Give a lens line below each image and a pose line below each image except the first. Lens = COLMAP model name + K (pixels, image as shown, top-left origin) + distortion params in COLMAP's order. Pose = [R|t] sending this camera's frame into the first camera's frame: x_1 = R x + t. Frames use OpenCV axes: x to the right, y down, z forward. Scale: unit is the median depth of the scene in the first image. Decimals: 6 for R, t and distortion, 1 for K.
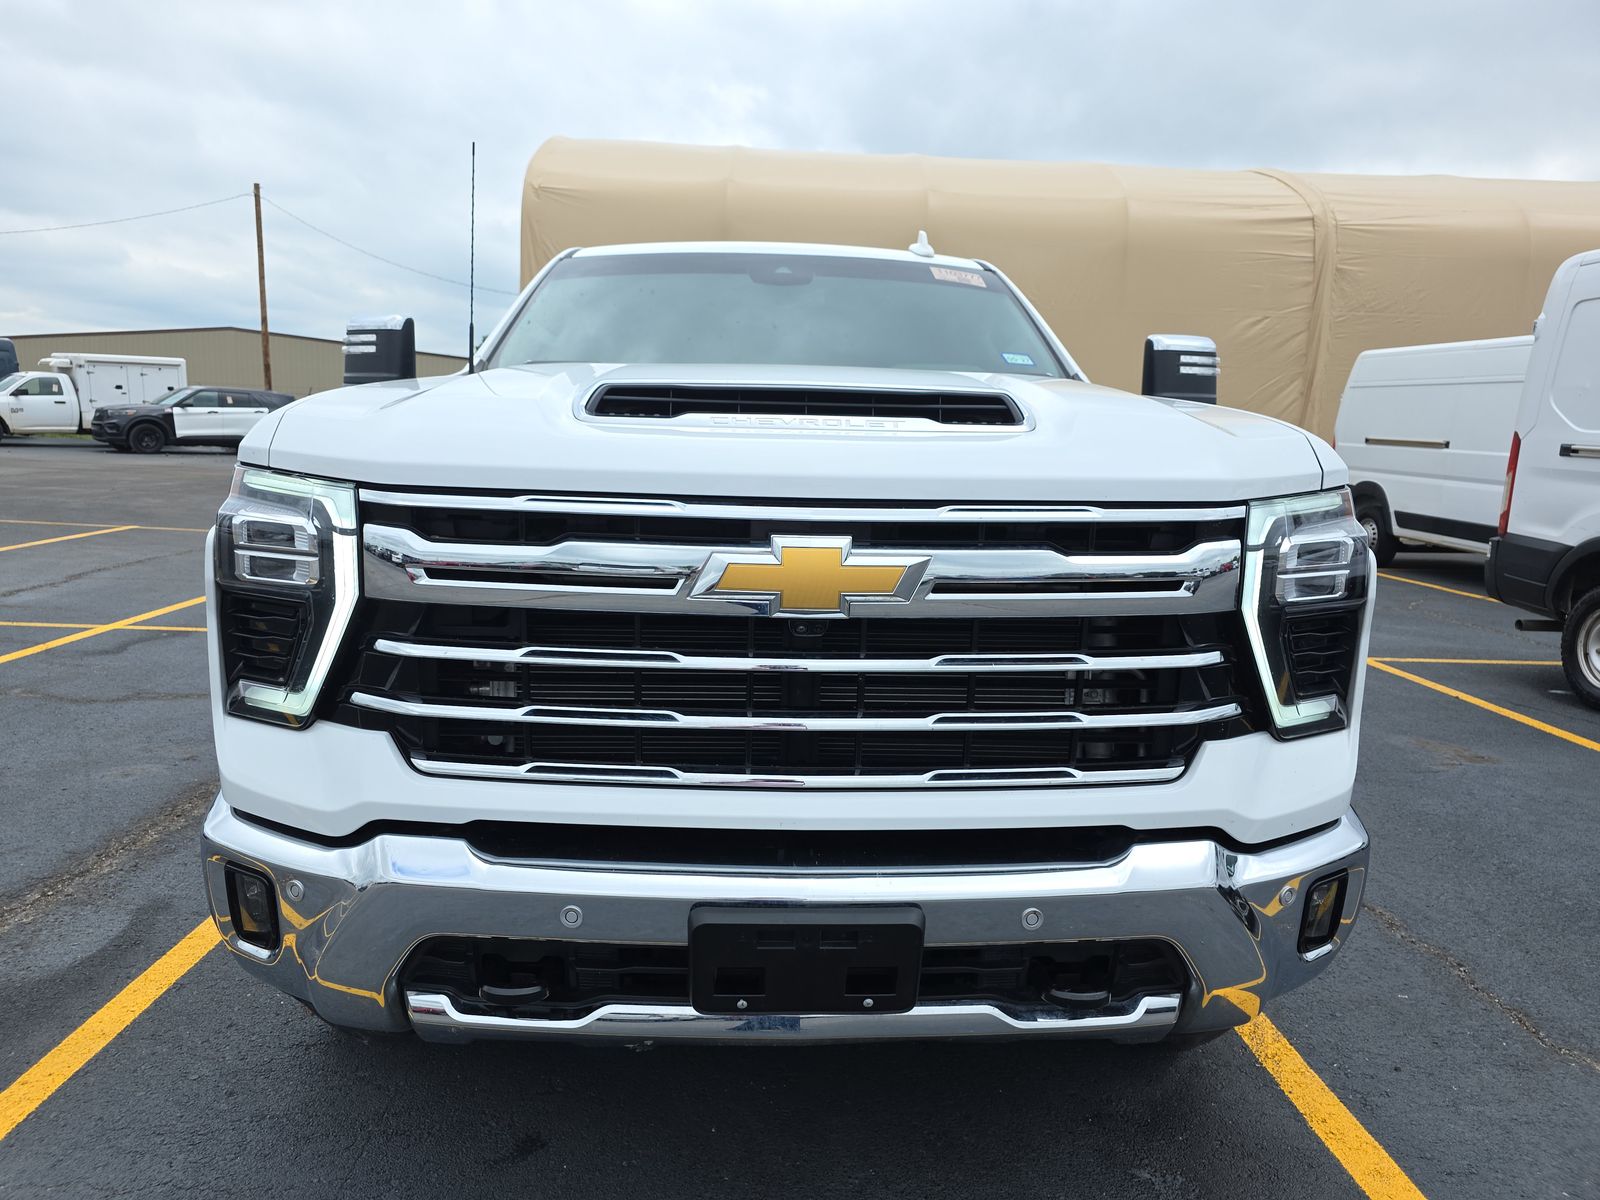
lens RADIAL K [[1076.4, 0, 800.8], [0, 1076.4, 600.4], [0, 0, 1]] dist [0.025721, -0.002389]
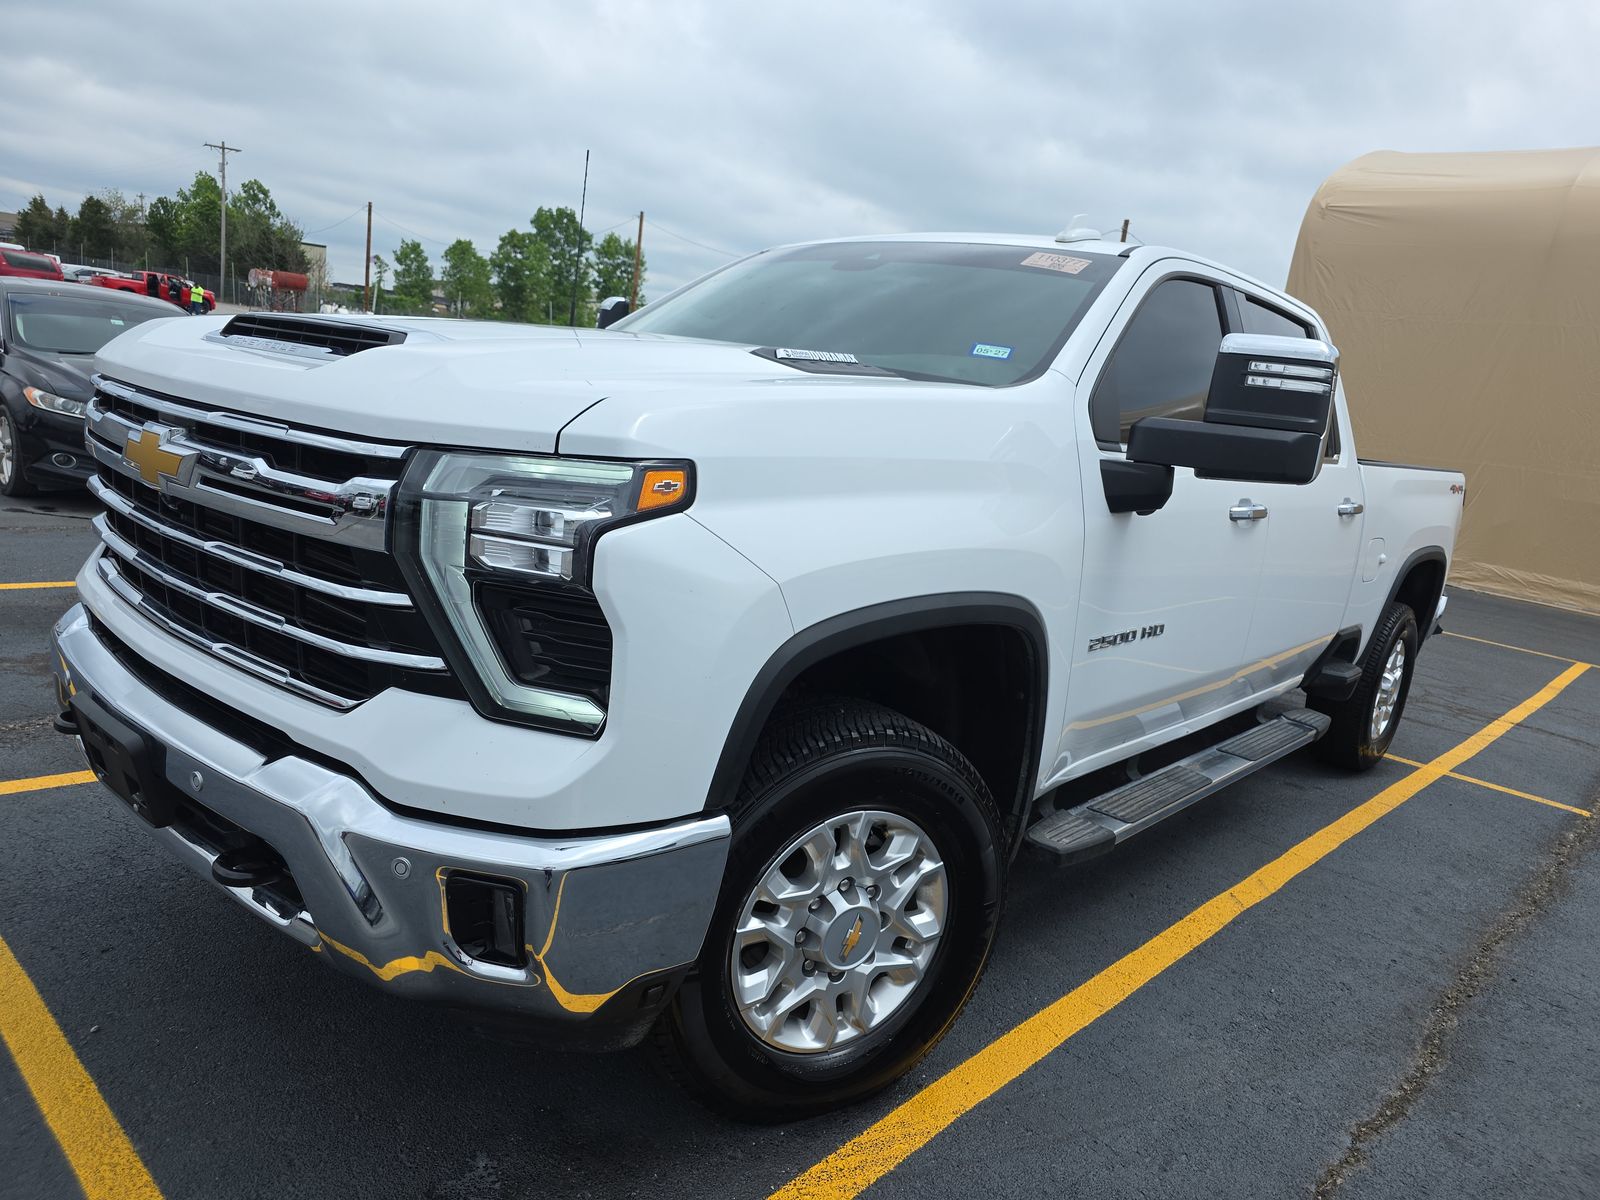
lens RADIAL K [[1076.4, 0, 796.9], [0, 1076.4, 598.6], [0, 0, 1]] dist [0.025721, -0.002389]
pose [[0.721589, 0.195842, -0.664044, 0.833730], [-0.215241, 0.975084, 0.053682, -0.051843], [0.658012, 0.104193, 0.745764, 0.329661]]
